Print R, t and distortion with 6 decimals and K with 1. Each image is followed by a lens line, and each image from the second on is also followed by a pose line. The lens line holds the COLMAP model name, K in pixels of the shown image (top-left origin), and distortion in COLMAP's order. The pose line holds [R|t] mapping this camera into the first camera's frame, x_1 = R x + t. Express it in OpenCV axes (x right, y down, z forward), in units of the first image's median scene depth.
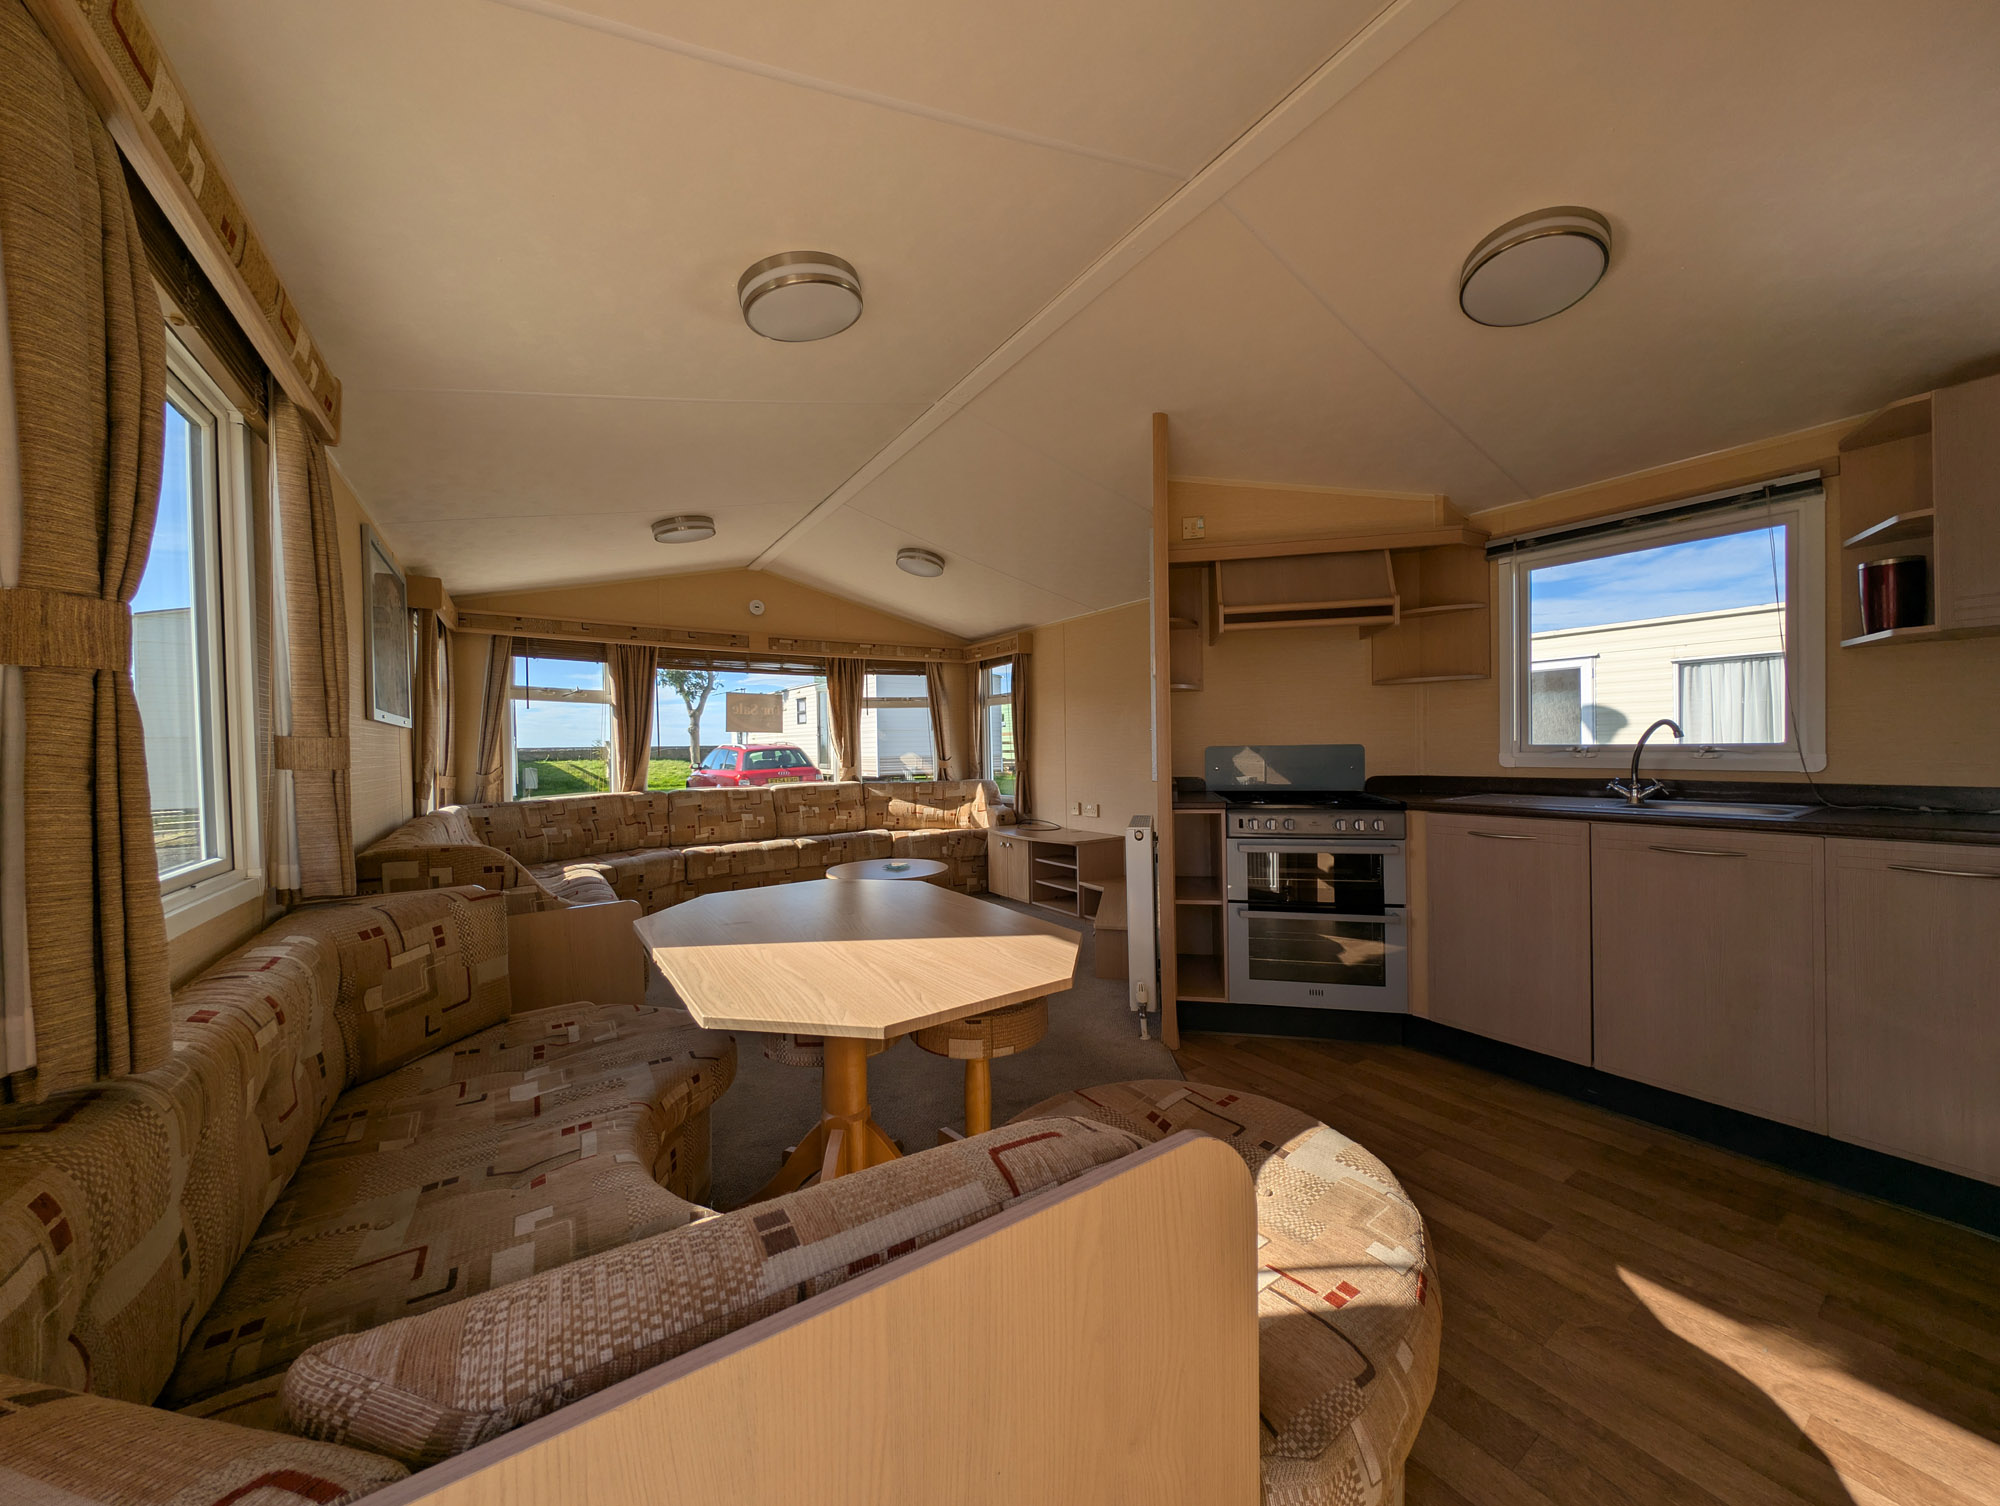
lens RADIAL K [[709.2, 0, 1000.3], [0, 709.2, 756.3], [0, 0, 1]] dist [0.004789, -0.002100]
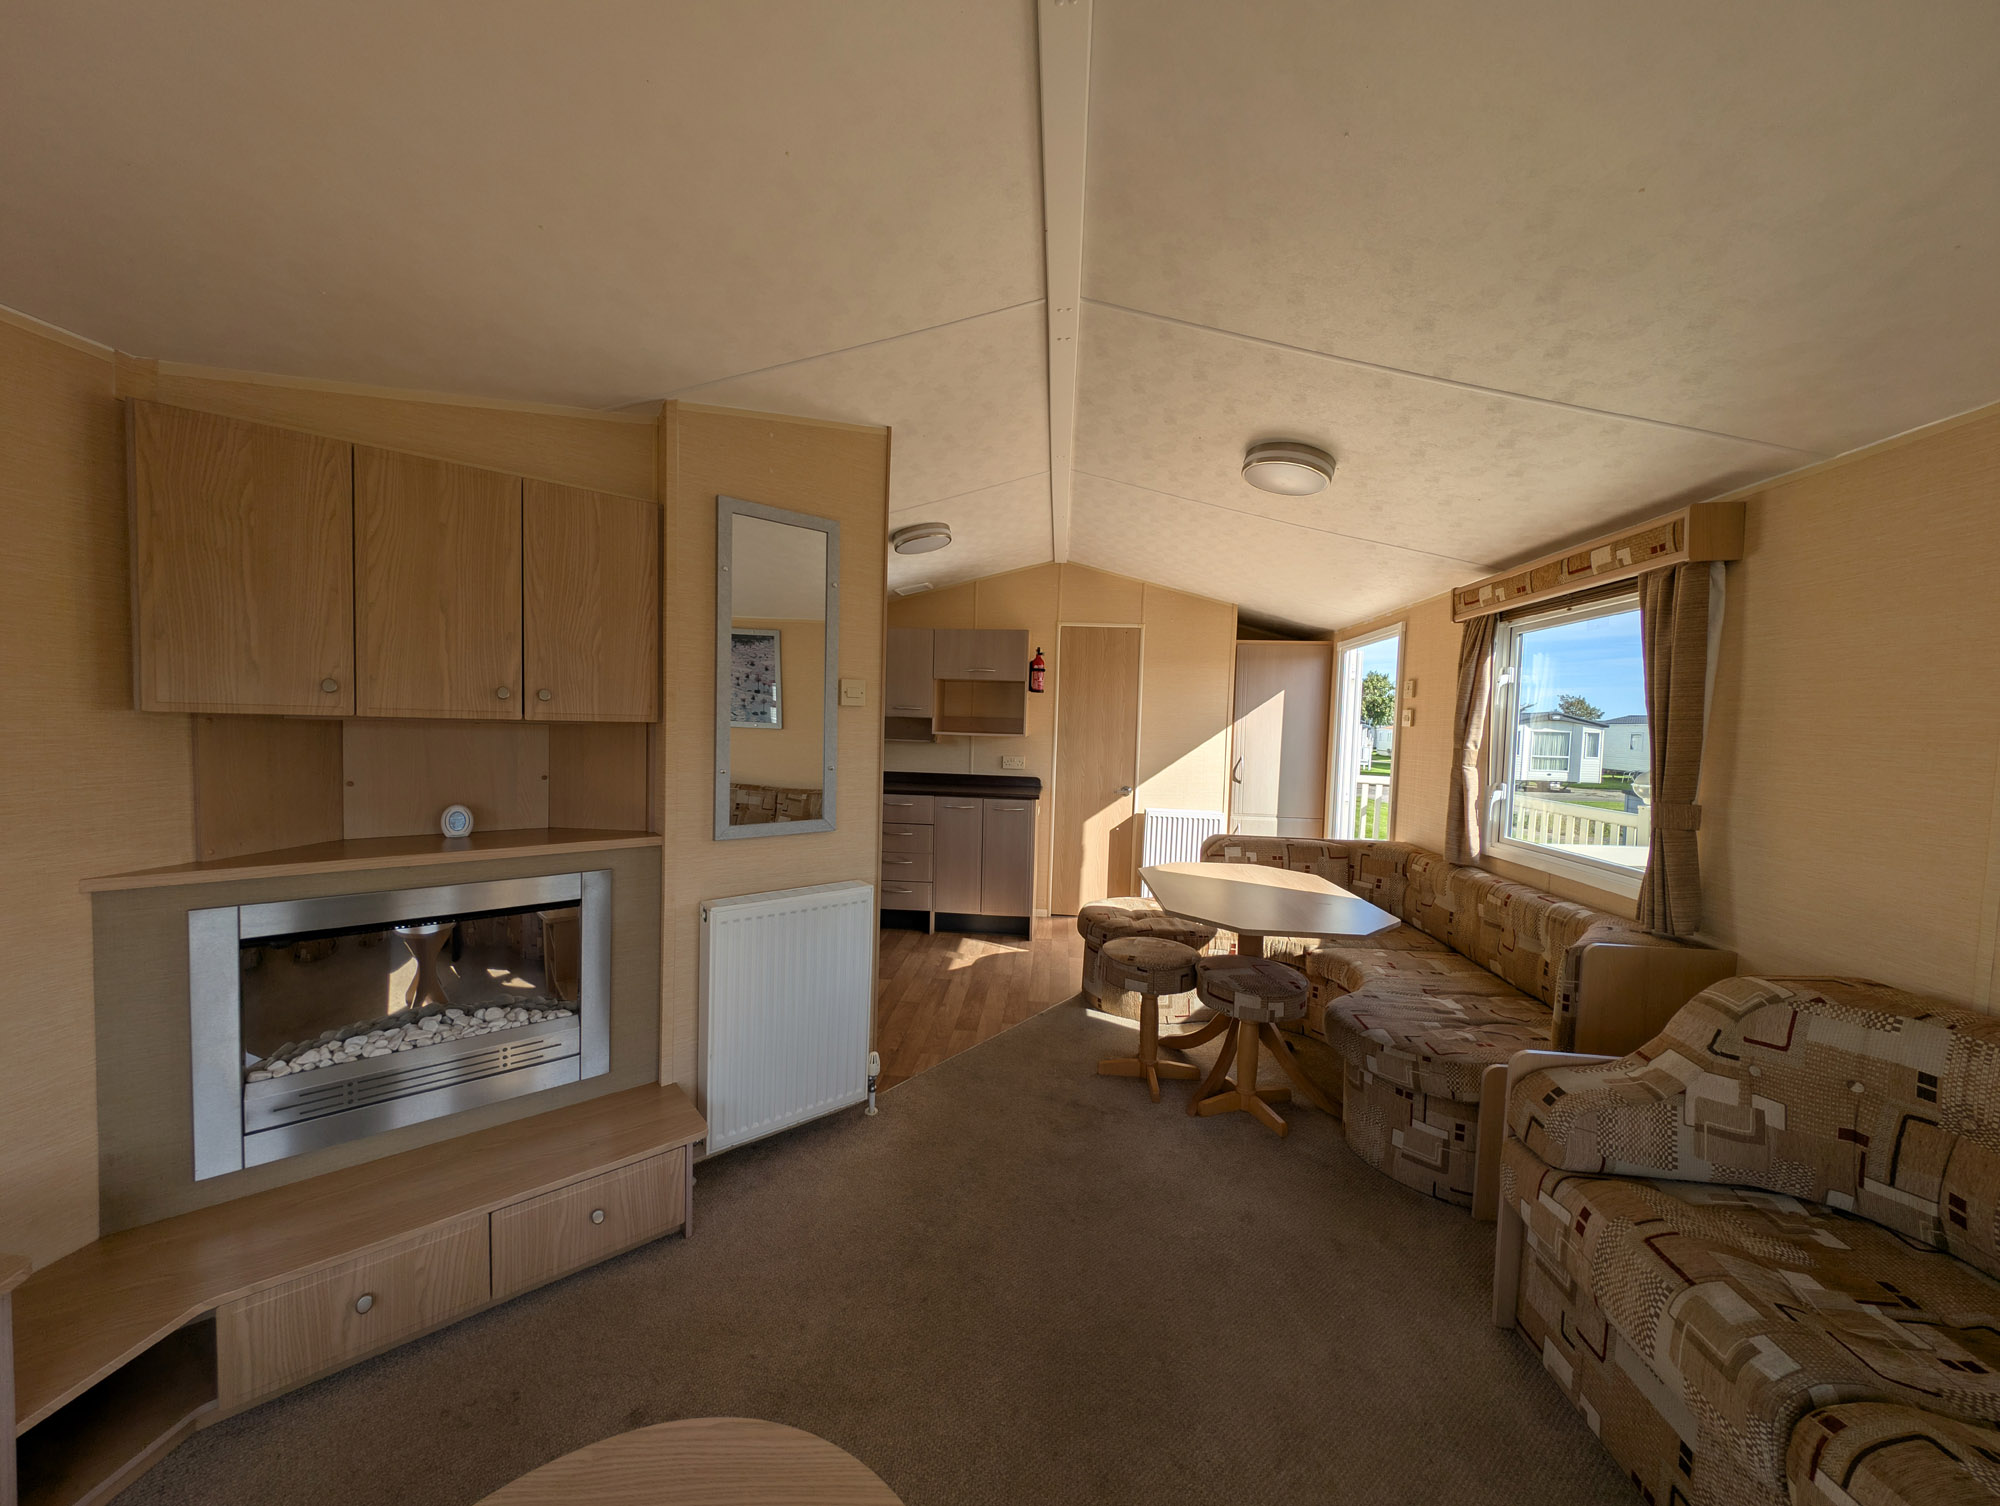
lens RADIAL K [[709.2, 0, 1000.8], [0, 709.2, 750.8], [0, 0, 1]] dist [0.004789, -0.002100]
pose [[-0.790386, -0.033133, 0.611712, -0.444428], [-0.009972, 0.999100, 0.041231, -0.097516], [-0.612527, 0.026489, -0.790005, 1.558553]]
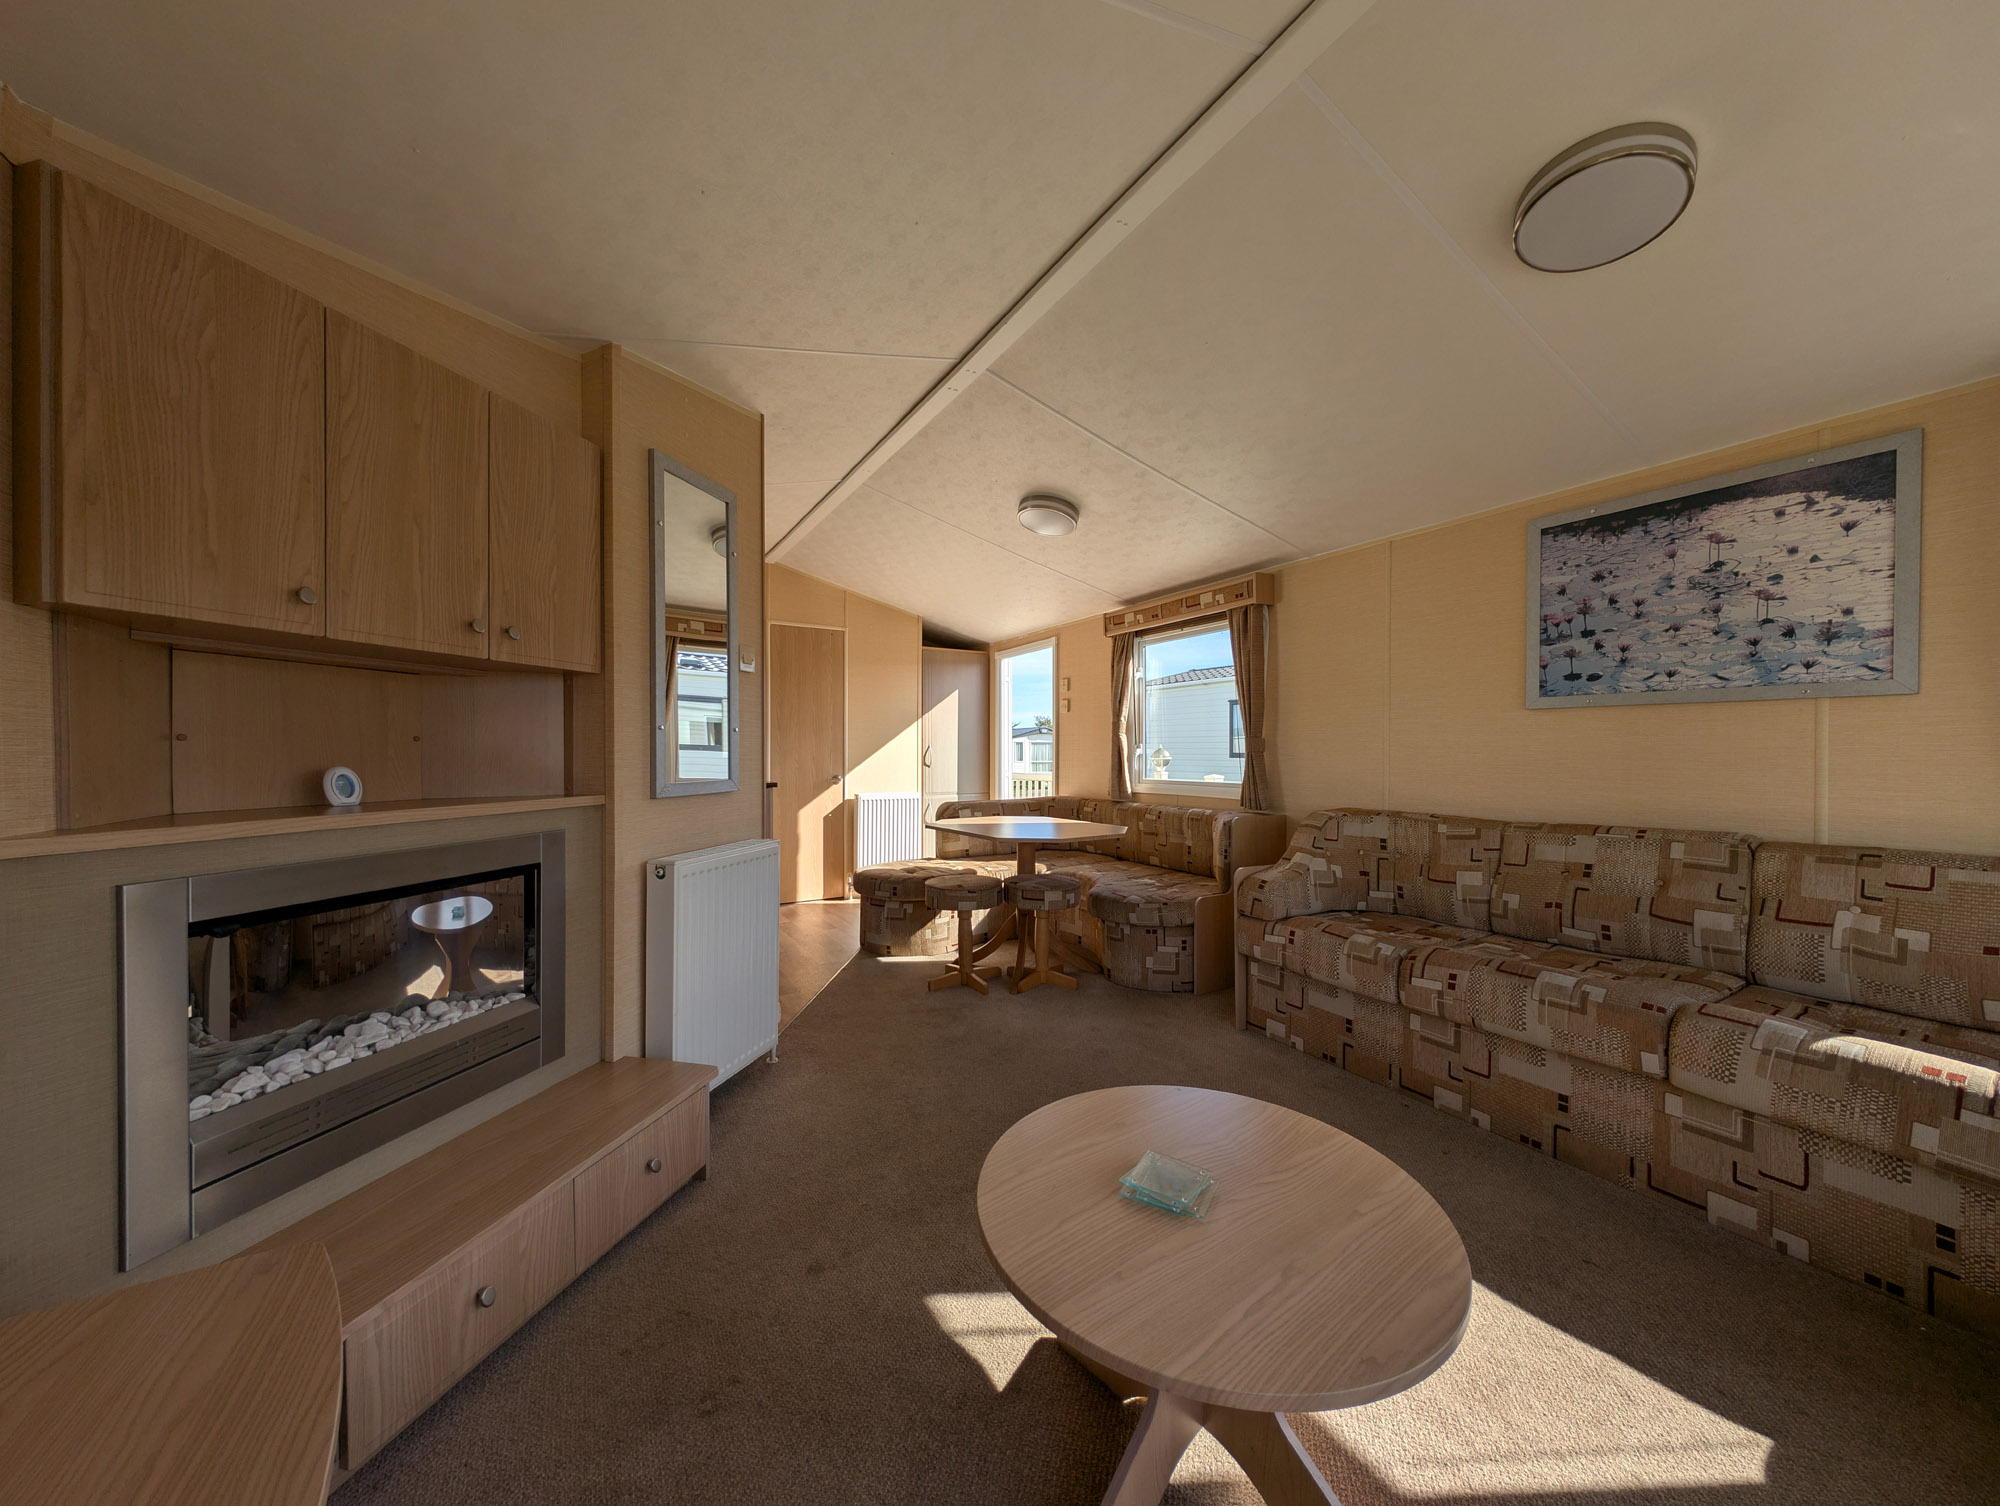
lens RADIAL K [[709.2, 0, 992.9], [0, 709.2, 751.2], [0, 0, 1]] dist [0.004789, -0.002100]
pose [[-0.998975, 0.015797, 0.042419, -0.124237], [0.016241, 0.999817, 0.010125, -0.017512], [-0.042251, 0.010804, -0.999049, 1.878877]]
